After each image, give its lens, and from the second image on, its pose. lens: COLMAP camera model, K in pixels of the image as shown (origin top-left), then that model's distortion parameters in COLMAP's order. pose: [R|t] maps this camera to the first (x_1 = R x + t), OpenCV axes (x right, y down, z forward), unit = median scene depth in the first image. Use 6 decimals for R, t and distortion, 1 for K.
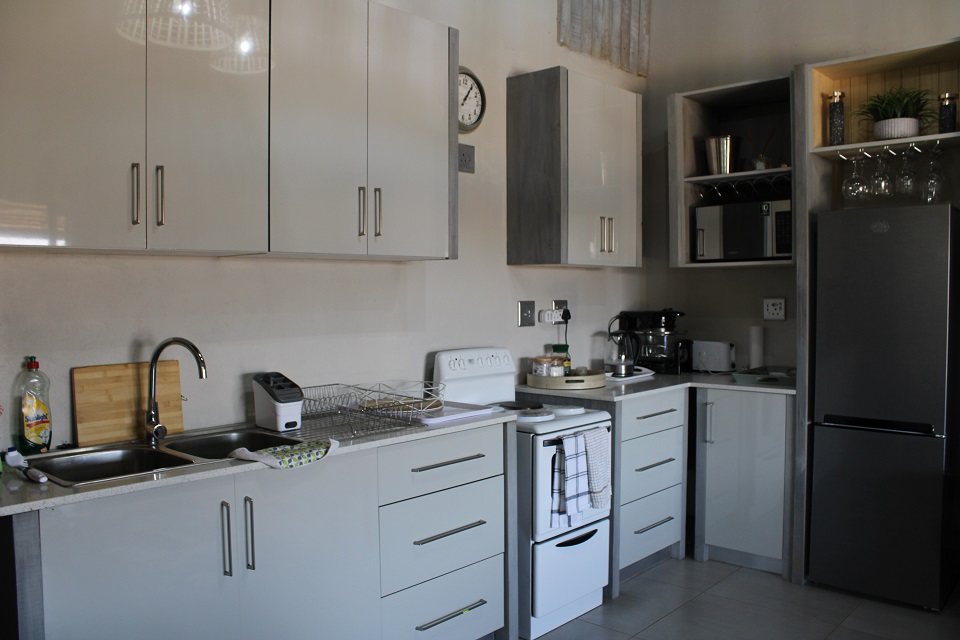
lens RADIAL K [[814.1, 0, 480.0], [0, 814.1, 320.0], [0, 0, 1]] dist [-0.005010, -0.005722]
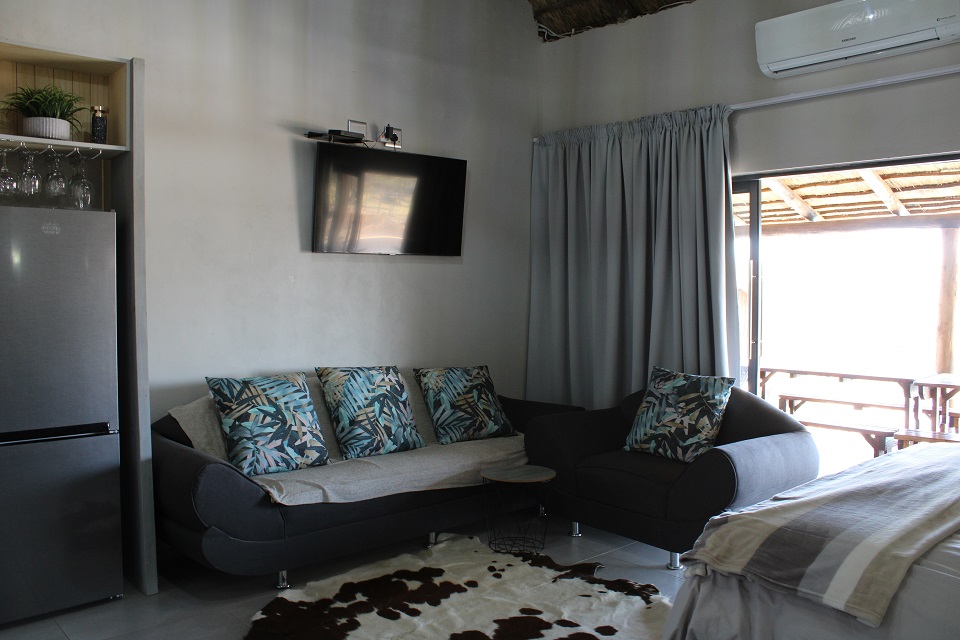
lens RADIAL K [[814.1, 0, 480.0], [0, 814.1, 320.0], [0, 0, 1]] dist [-0.005010, -0.005722]
pose [[0.108509, -0.041623, 0.993224, -0.413733], [0.039321, 0.998521, 0.037549, -0.022572], [-0.993318, 0.034980, 0.109985, 0.394107]]
